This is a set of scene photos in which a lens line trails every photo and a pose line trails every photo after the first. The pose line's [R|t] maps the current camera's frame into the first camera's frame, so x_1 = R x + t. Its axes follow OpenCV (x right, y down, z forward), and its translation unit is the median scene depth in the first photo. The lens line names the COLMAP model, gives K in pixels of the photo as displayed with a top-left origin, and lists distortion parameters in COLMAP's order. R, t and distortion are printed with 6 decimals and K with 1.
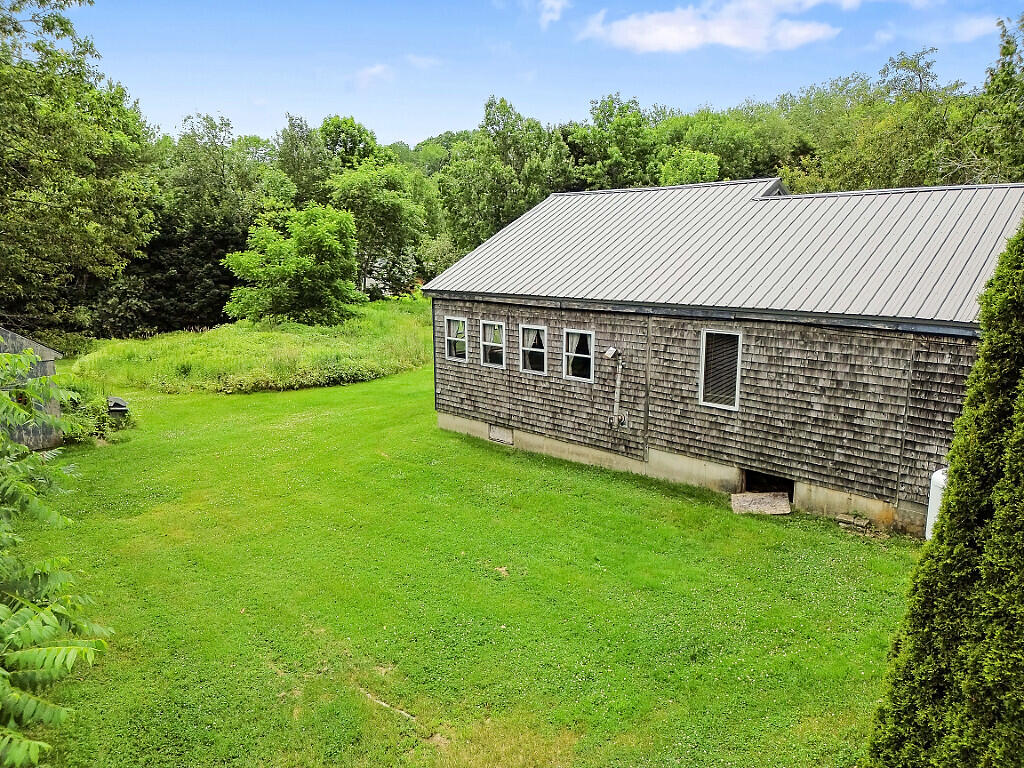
lens RADIAL K [[714.4, 0, 509.1], [0, 714.4, 389.4], [0, 0, 1]] dist [0.060967, -0.054780]
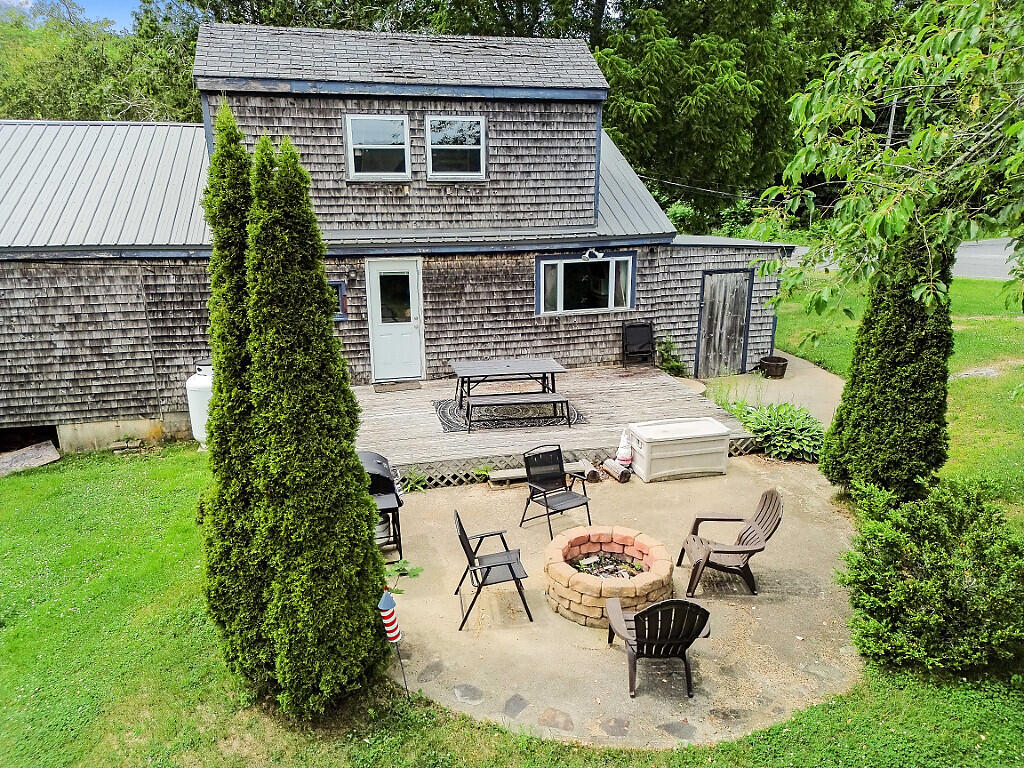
lens RADIAL K [[715.0, 0, 512.0], [0, 715.0, 384.0], [0, 0, 1]] dist [0.092748, -0.097498]
pose [[0.538461, -0.225131, 0.812020, -0.053700], [0.169607, 0.972884, 0.157261, 0.023322], [-0.825405, 0.053046, 0.562044, -0.050412]]
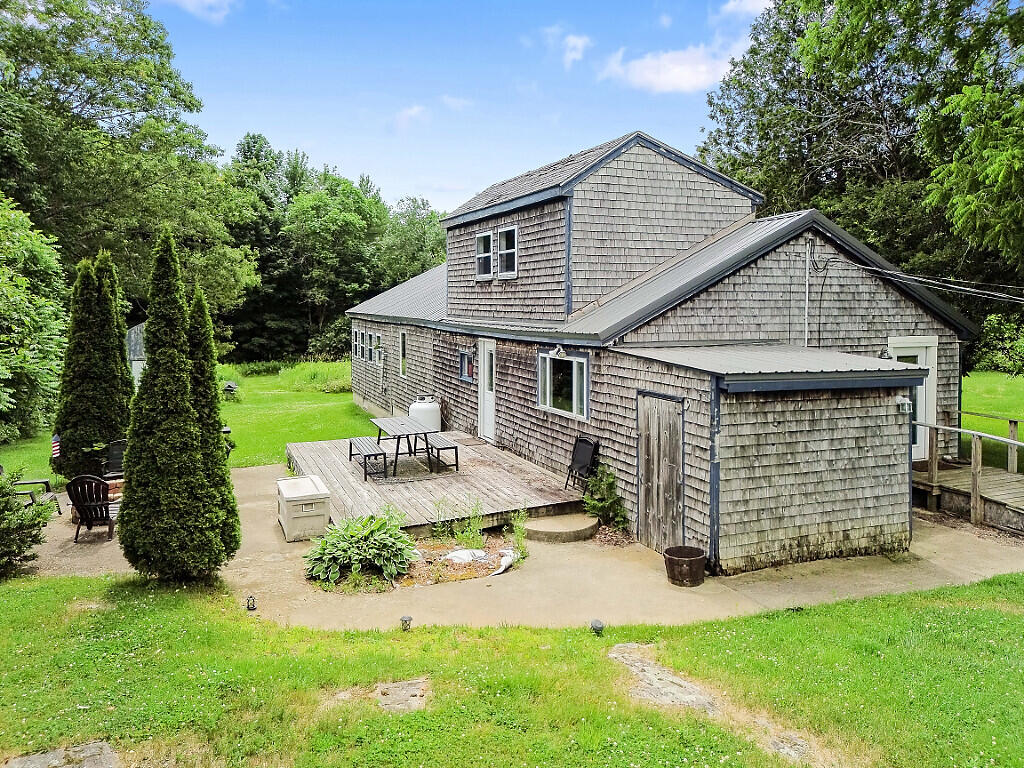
lens RADIAL K [[727.2, 0, 515.4], [0, 727.2, 325.5], [0, 0, 1]] dist [0.088918, -0.104139]
pose [[0.923928, 0.023589, -0.381839, 1.241351], [-0.086492, 0.985134, -0.148423, 0.142639], [0.372661, 0.170158, 0.912233, -0.500356]]
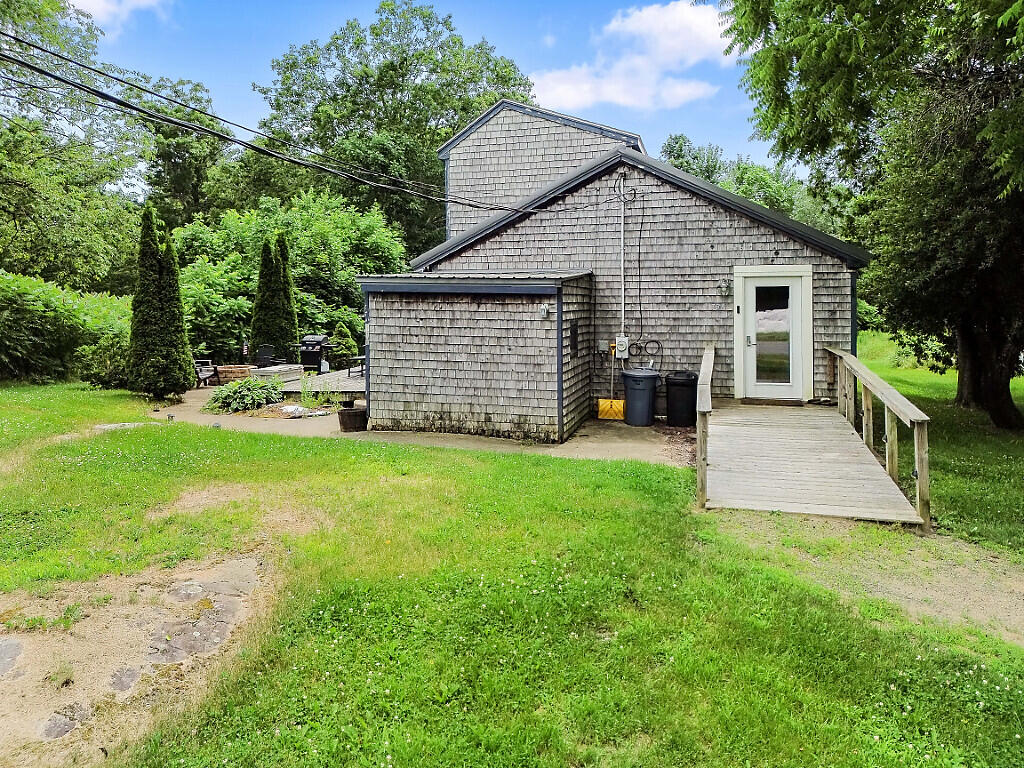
lens RADIAL K [[727.2, 0, 515.4], [0, 727.2, 325.5], [0, 0, 1]] dist [0.088918, -0.104139]
pose [[0.488443, 0.039465, -0.871703, 2.084303], [-0.175613, 0.982983, -0.053899, 0.143695], [0.854742, 0.179409, 0.487061, -0.059857]]
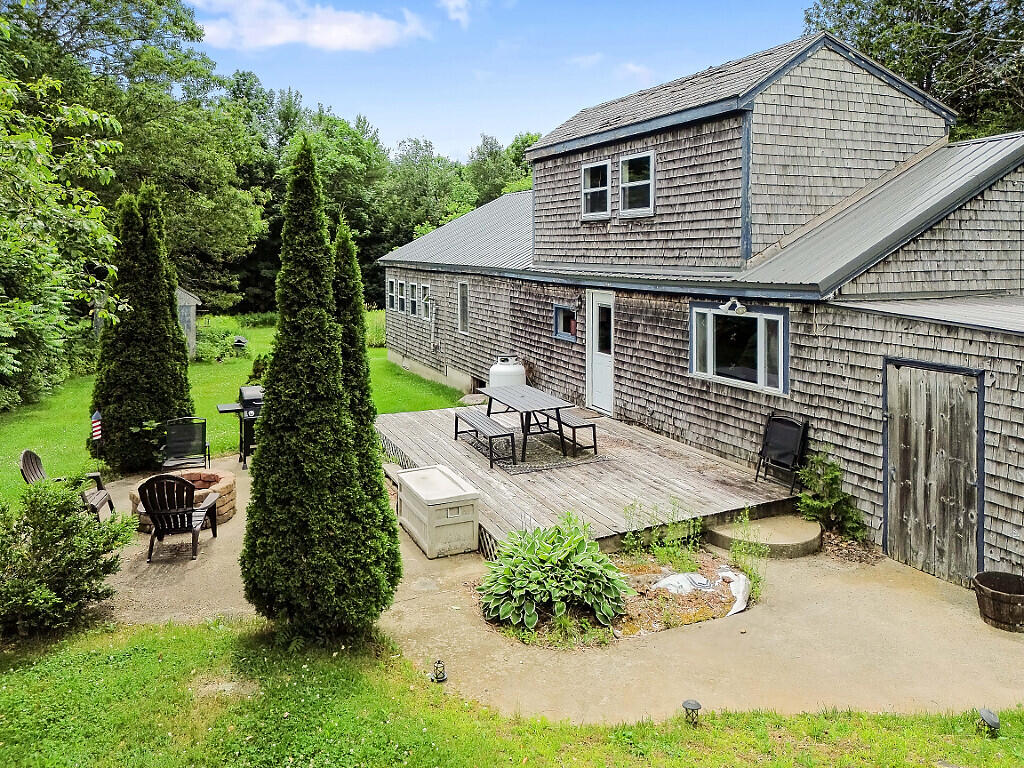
lens RADIAL K [[744.7, 0, 514.7], [0, 744.7, 280.5], [0, 0, 1]] dist [0.054641, -0.057808]
pose [[0.931459, 0.023467, -0.363089, 0.989567], [-0.079865, 0.986768, -0.141108, 0.131097], [0.354973, 0.160434, 0.921008, -0.402675]]
